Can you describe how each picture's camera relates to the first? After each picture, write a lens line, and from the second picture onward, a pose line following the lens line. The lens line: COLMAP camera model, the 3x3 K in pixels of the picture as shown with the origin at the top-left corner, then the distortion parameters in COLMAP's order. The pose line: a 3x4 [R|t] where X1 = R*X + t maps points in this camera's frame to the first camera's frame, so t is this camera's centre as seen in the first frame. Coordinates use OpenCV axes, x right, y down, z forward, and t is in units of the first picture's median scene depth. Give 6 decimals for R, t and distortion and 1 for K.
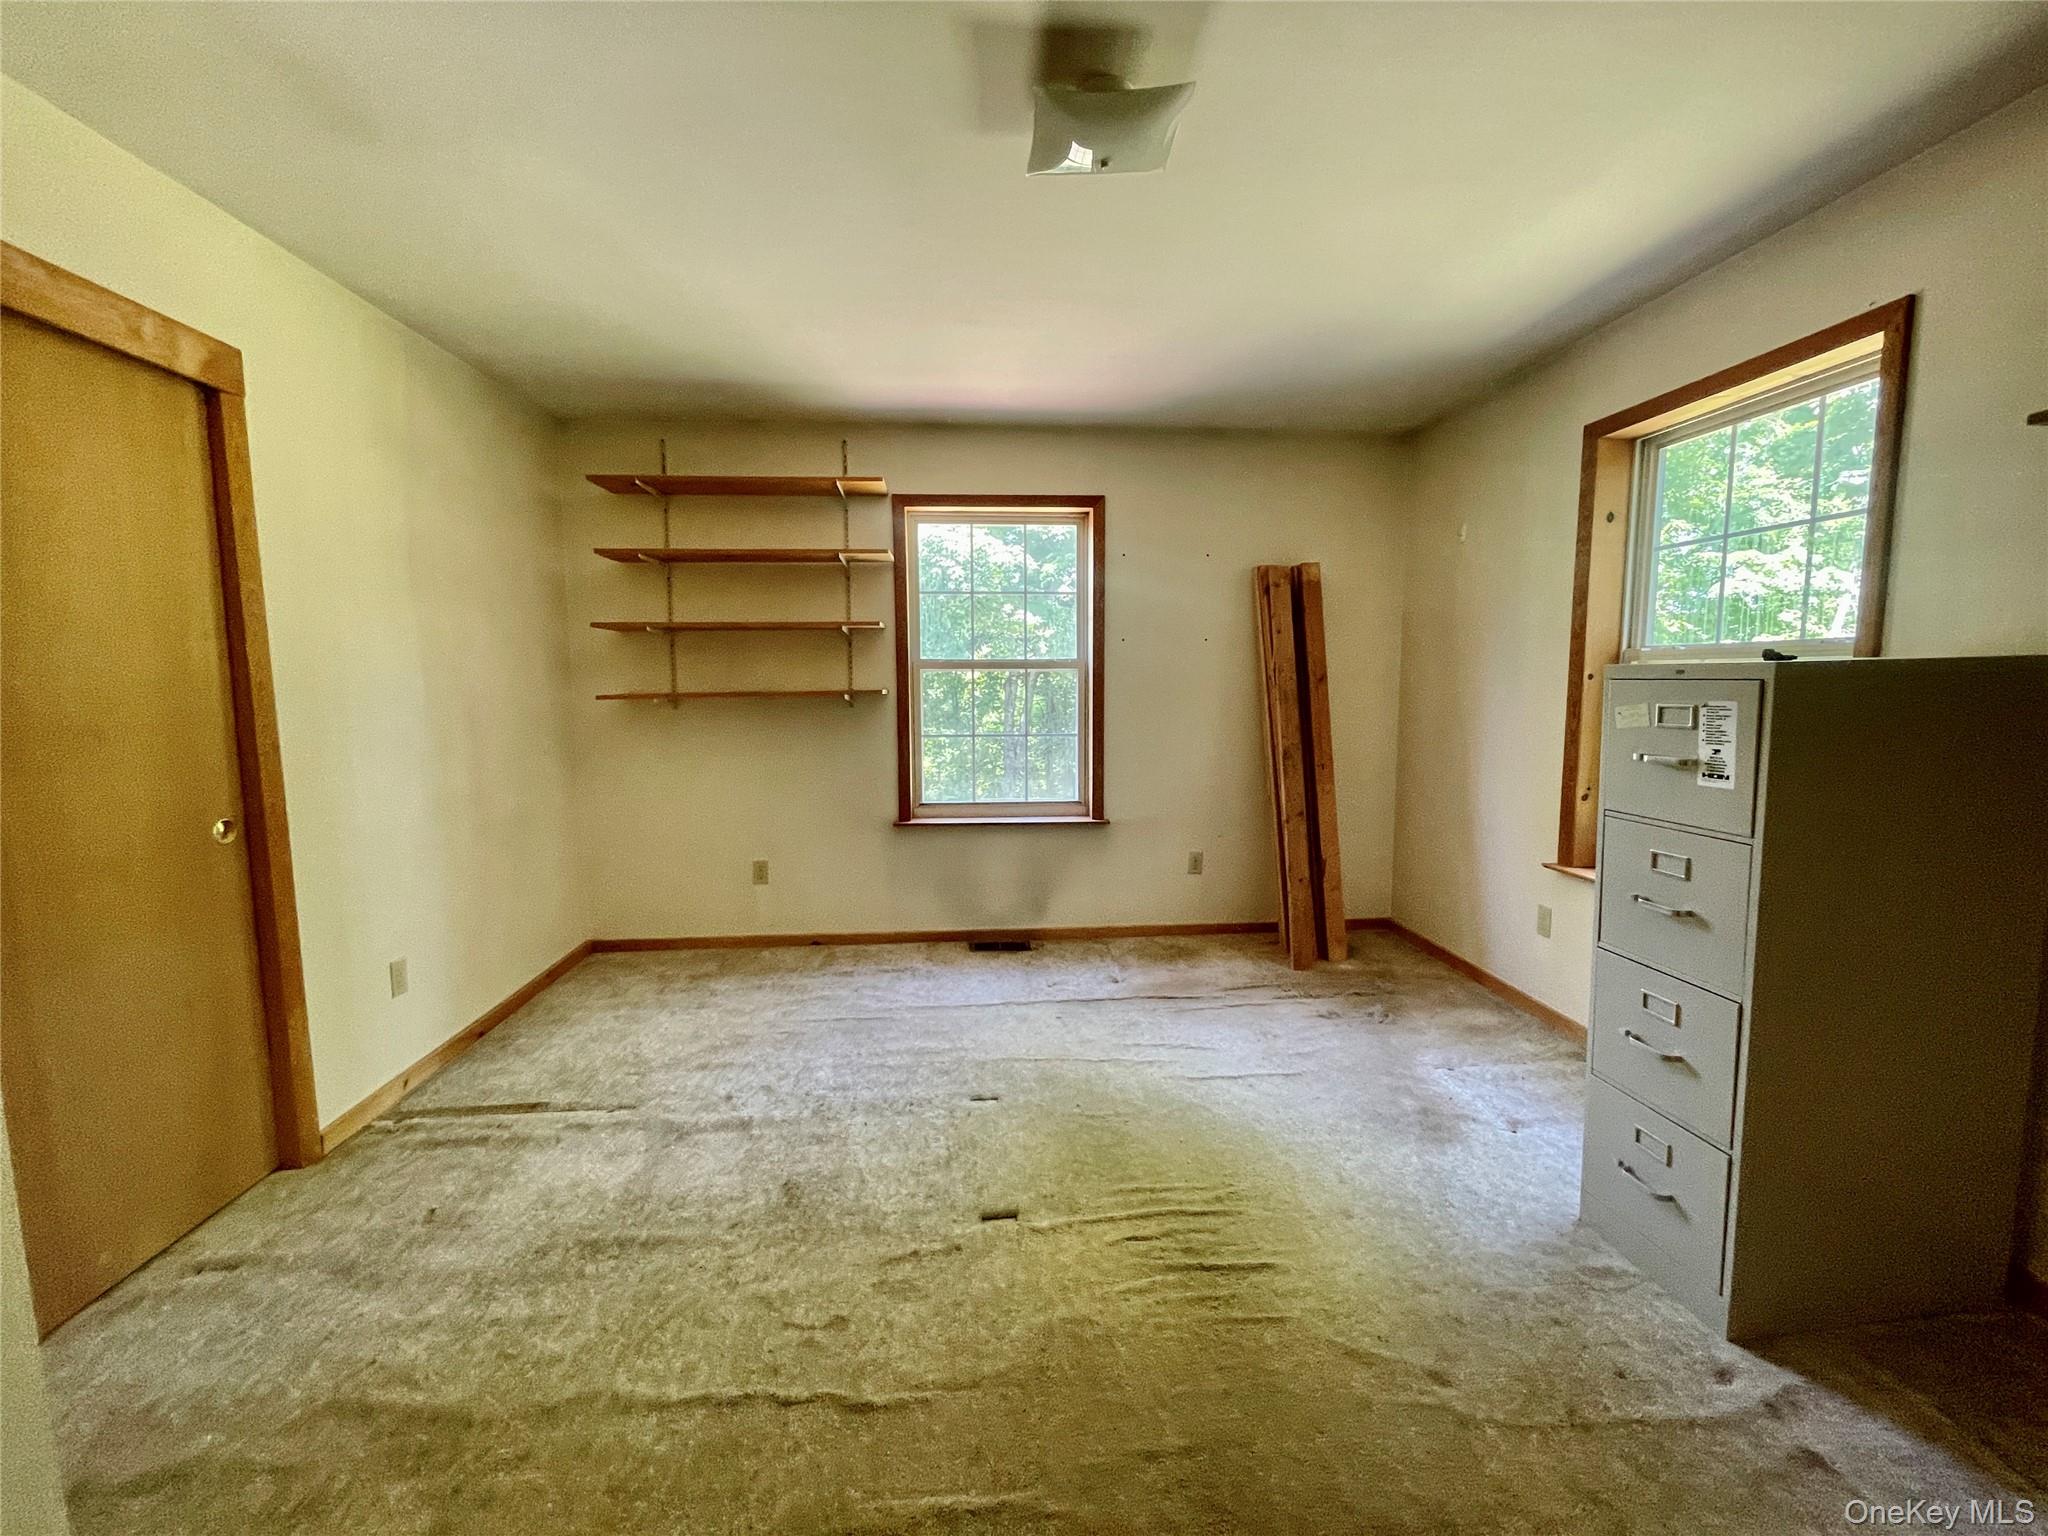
lens RADIAL K [[828.3, 0, 1028.1], [0, 828.3, 762.3], [0, 0, 1]] dist [-0.002755, -0.000504]
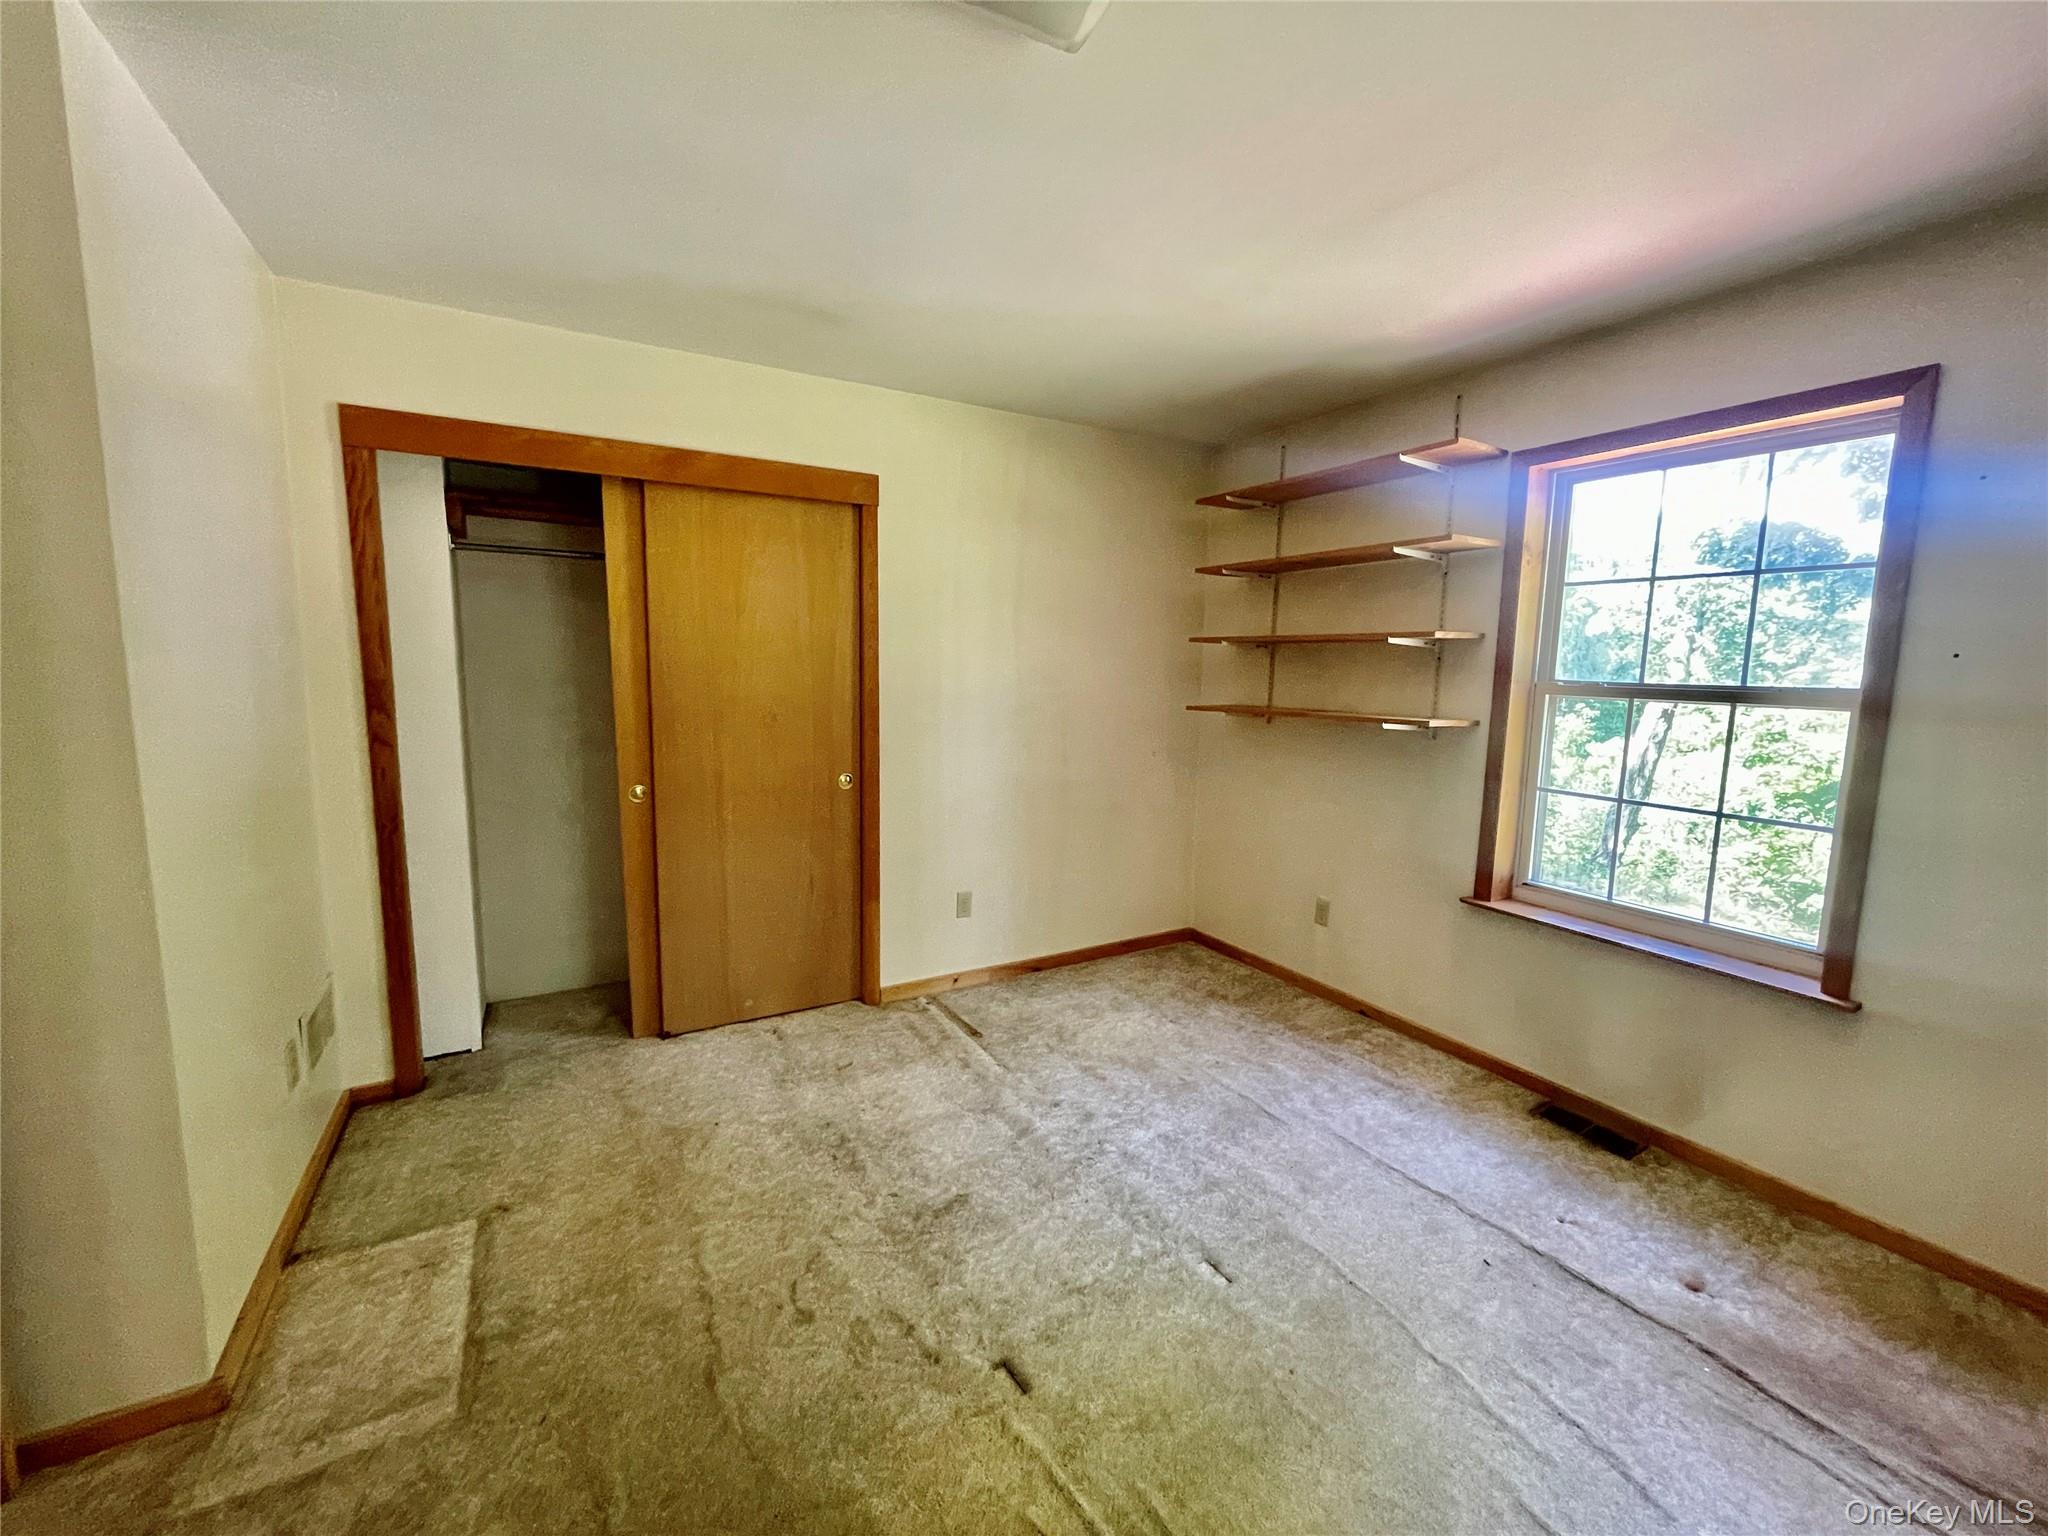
lens RADIAL K [[828.3, 0, 1028.1], [0, 828.3, 762.3], [0, 0, 1]] dist [-0.002755, -0.000504]
pose [[0.433627, 0.121507, -0.892862, 0.383209], [-0.112988, 0.990378, 0.079904, -0.076208], [0.893981, 0.066234, 0.443184, 0.368452]]
